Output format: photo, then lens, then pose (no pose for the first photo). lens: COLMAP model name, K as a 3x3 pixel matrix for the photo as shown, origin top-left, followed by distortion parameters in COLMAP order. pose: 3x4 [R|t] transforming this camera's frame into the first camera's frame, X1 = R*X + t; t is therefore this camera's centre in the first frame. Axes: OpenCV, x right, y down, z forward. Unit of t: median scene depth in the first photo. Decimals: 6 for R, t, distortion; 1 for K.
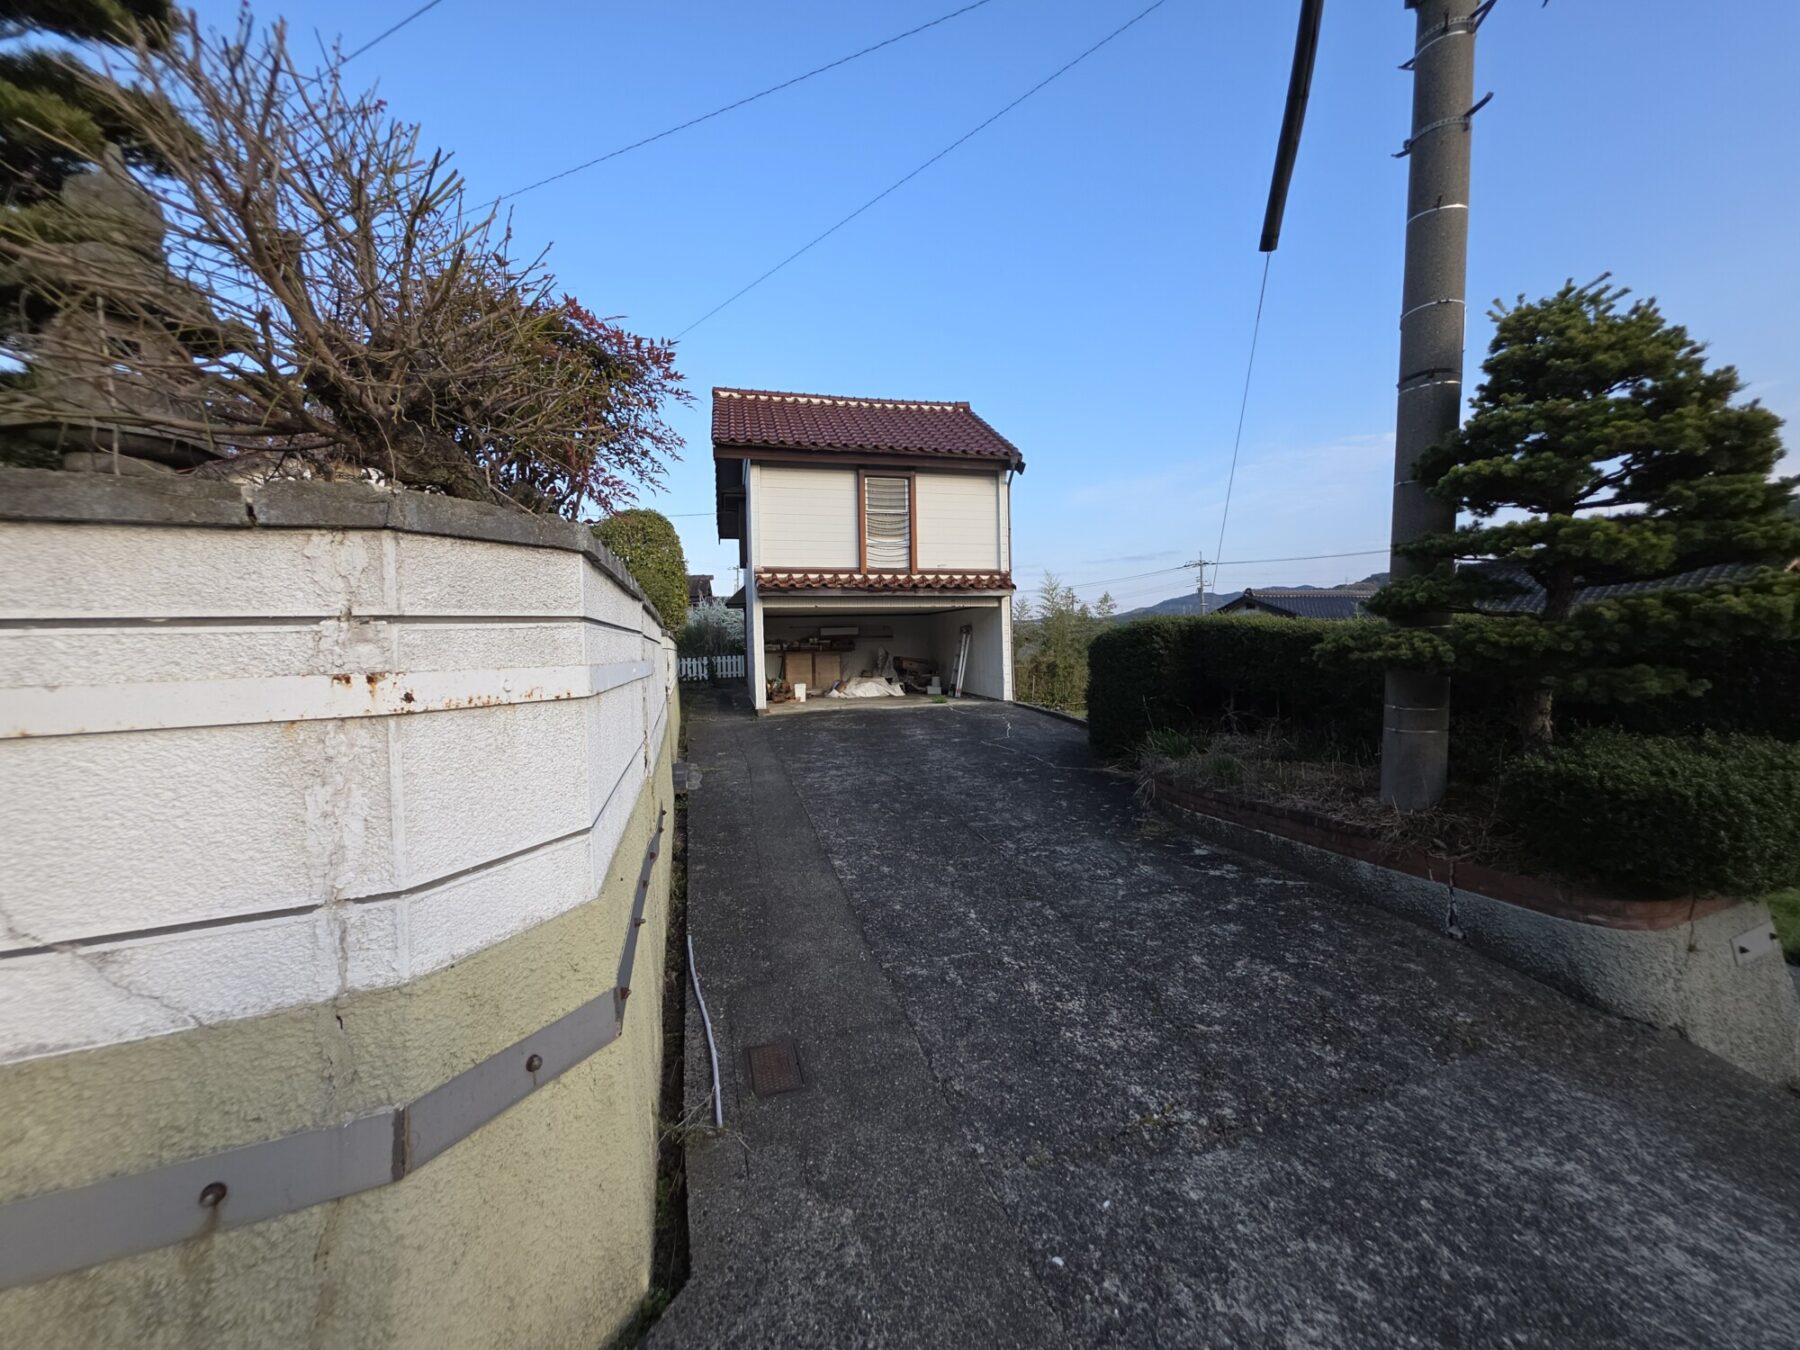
lens RADIAL K [[721.1, 0, 900.4], [0, 721.1, 671.5], [0, 0, 1]] dist [-0.001569, 0.000266]
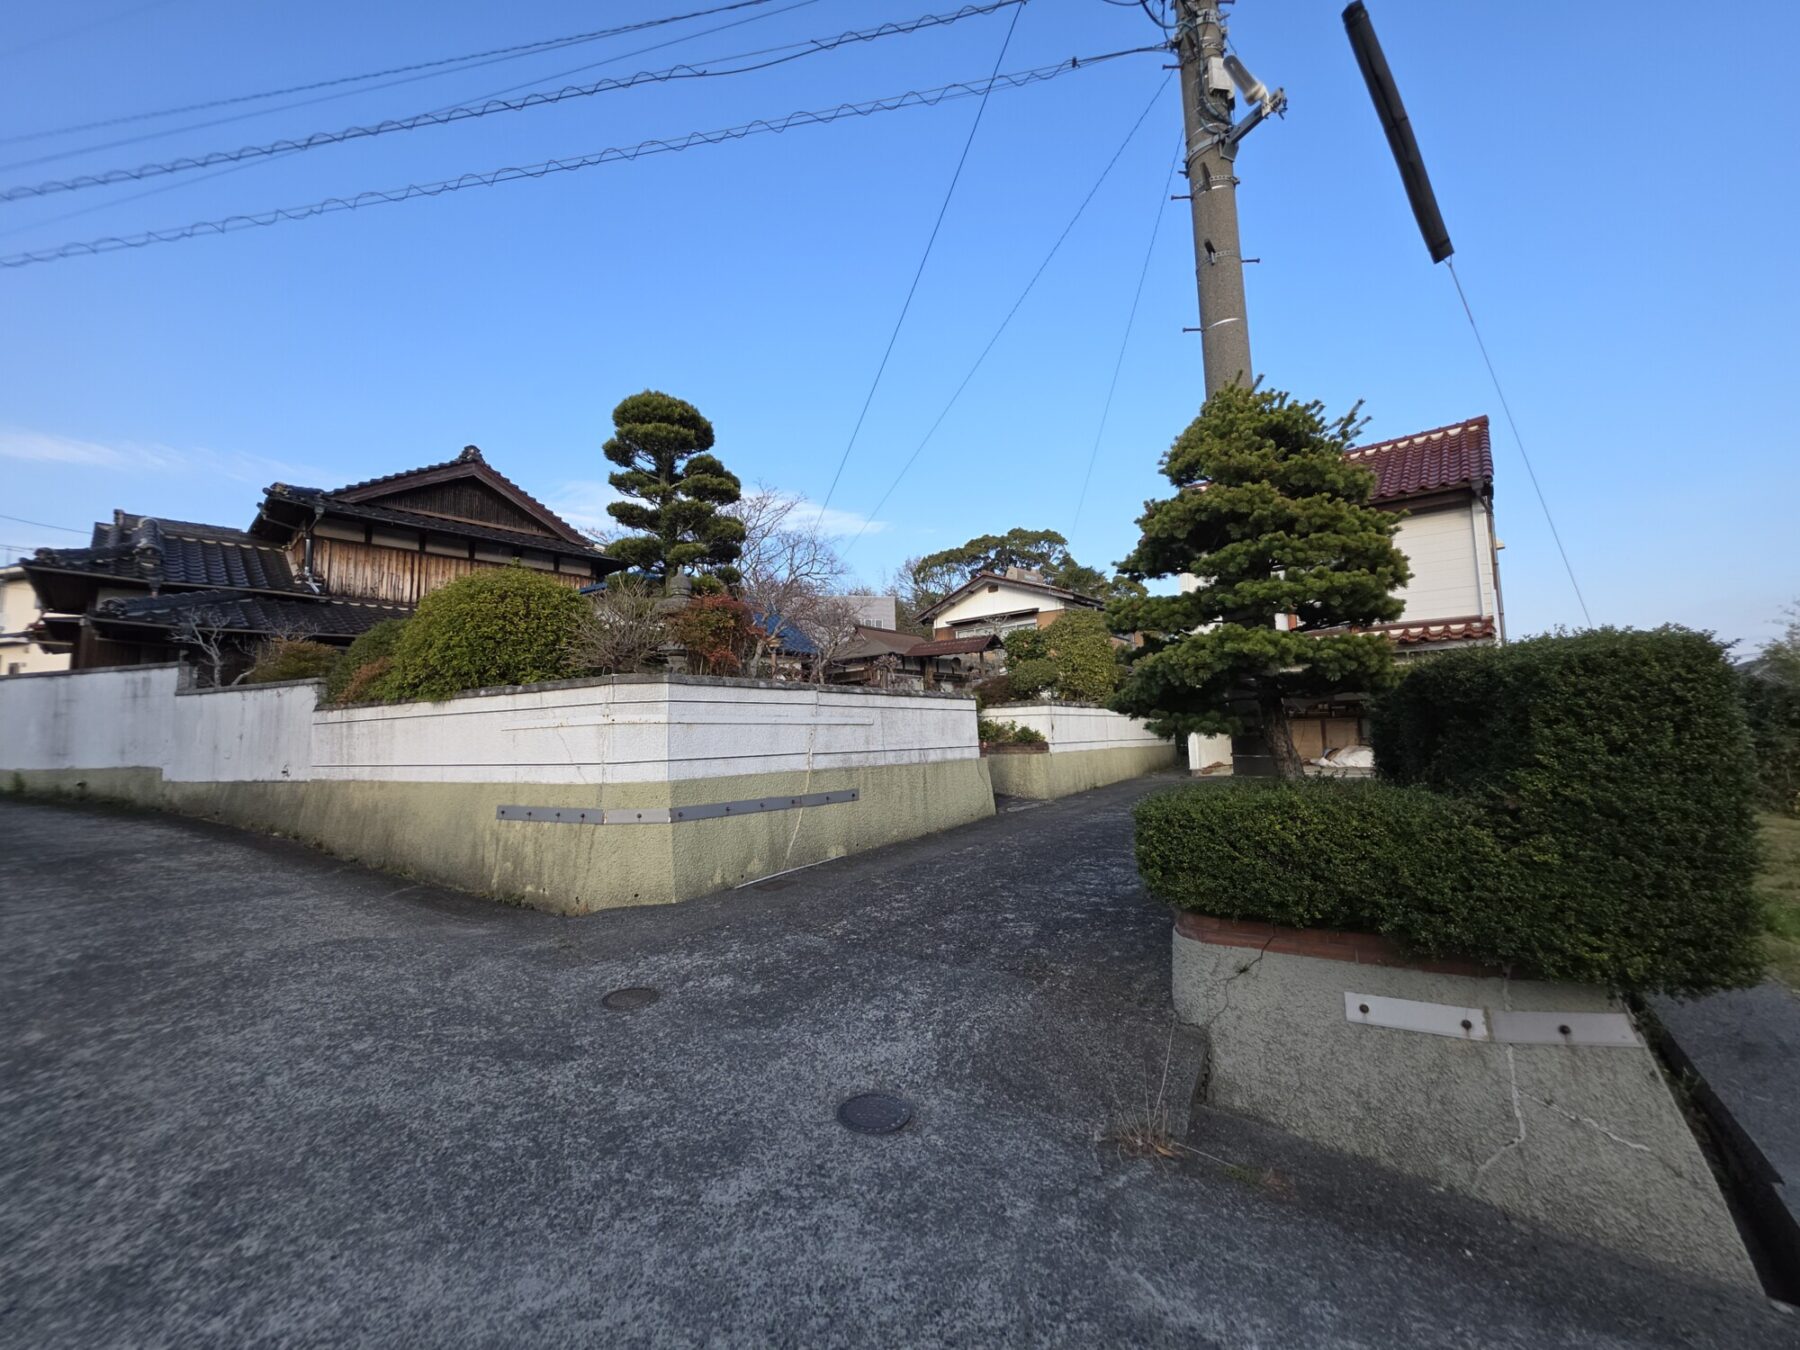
lens RADIAL K [[721.1, 0, 892.7], [0, 721.1, 676.2], [0, 0, 1]] dist [-0.001569, 0.000266]
pose [[0.579568, -0.057677, -0.812880, 2.058093], [-0.019388, 0.996234, -0.084509, 0.055858], [0.814693, 0.064739, 0.576267, -0.104608]]
